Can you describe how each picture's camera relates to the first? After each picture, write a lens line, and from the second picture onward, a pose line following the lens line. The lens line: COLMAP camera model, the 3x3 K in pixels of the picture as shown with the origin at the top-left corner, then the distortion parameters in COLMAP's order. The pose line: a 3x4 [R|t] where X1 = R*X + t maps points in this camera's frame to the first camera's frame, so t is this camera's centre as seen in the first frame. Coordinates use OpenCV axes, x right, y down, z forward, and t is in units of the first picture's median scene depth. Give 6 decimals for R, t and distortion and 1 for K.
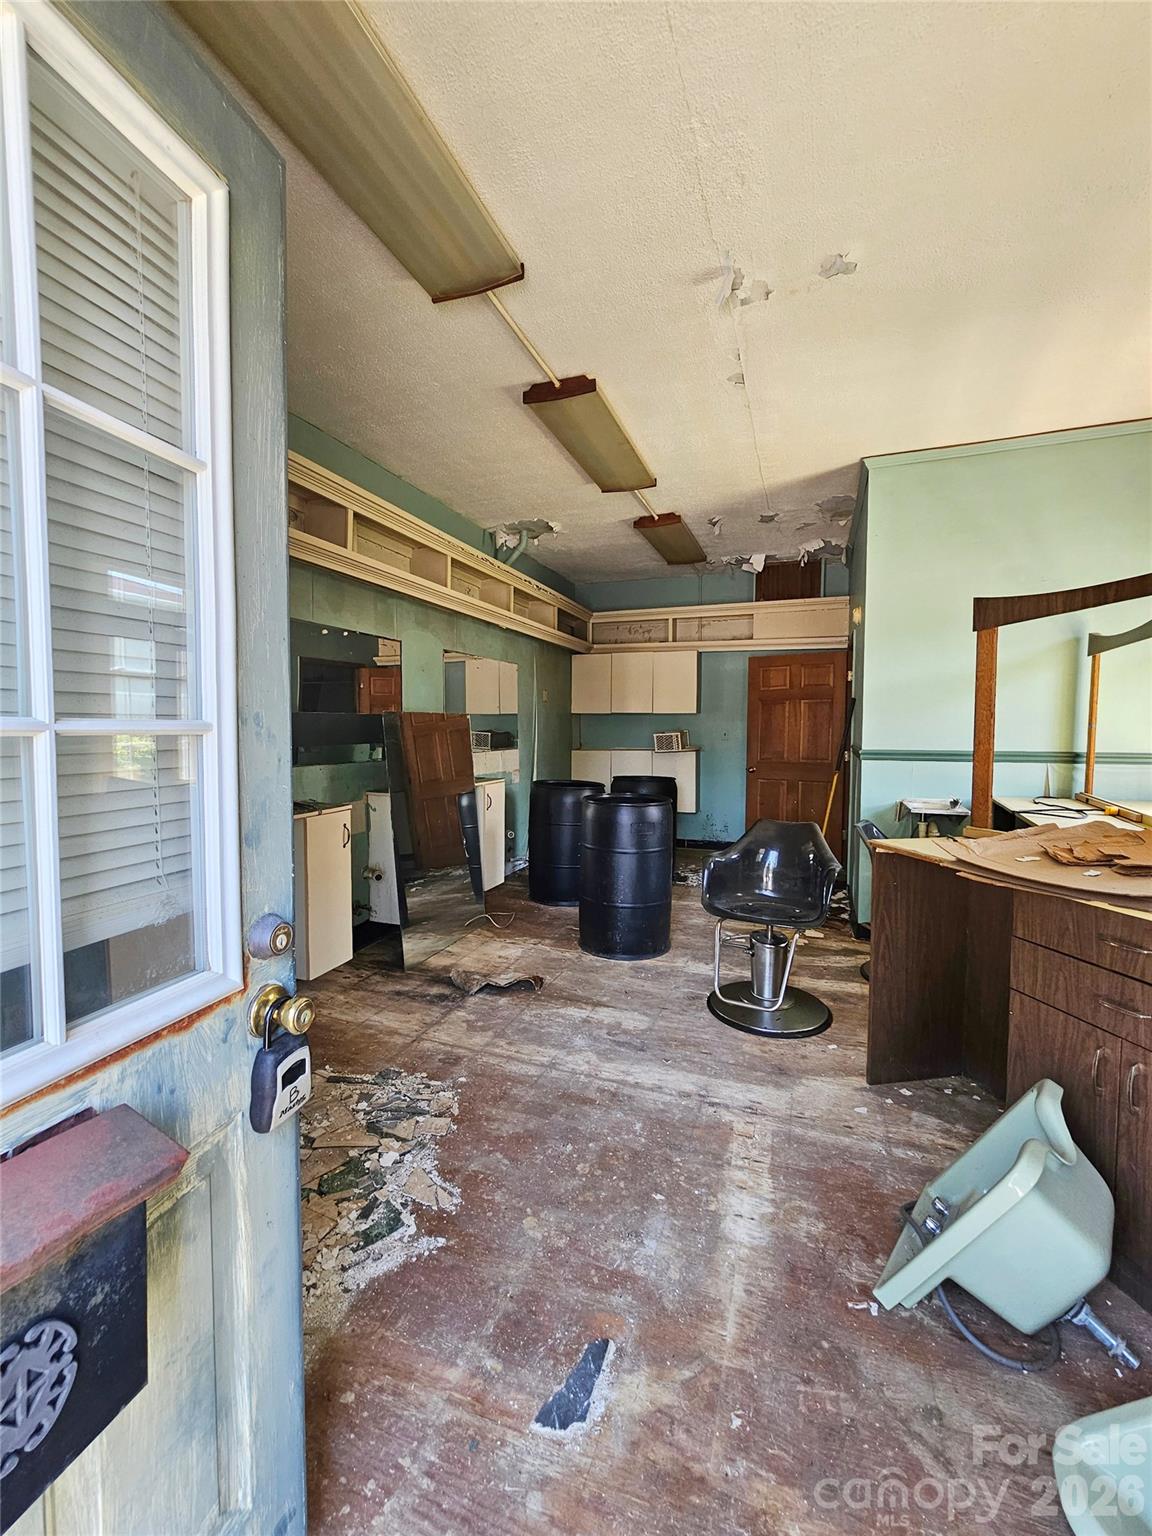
lens RADIAL K [[632.0, 0, 574.8], [0, 632.0, 763.5], [0, 0, 1]] dist [-0.002954, 0.001377]
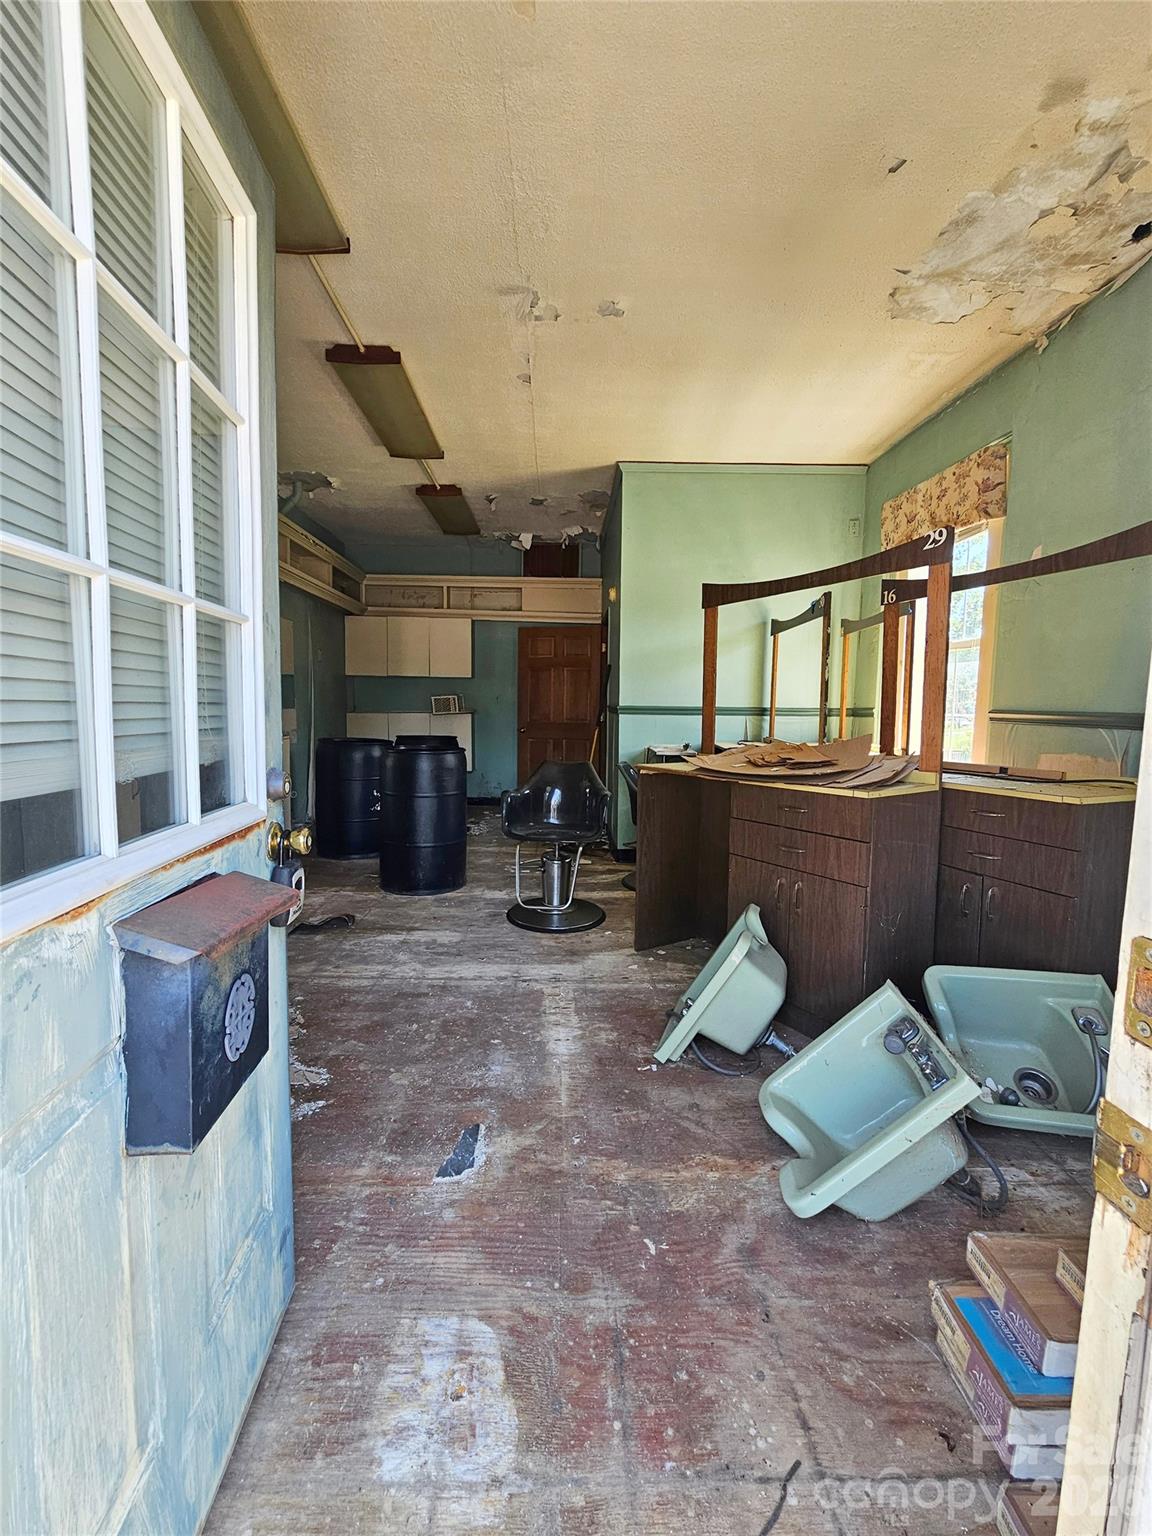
lens RADIAL K [[632.0, 0, 575.0], [0, 632.0, 757.3], [0, 0, 1]] dist [-0.002954, 0.001377]
pose [[0.927072, -0.022848, 0.374186, -0.133081], [0.011500, 0.999405, 0.032532, 0.060832], [-0.374706, -0.025856, 0.926783, -0.155511]]
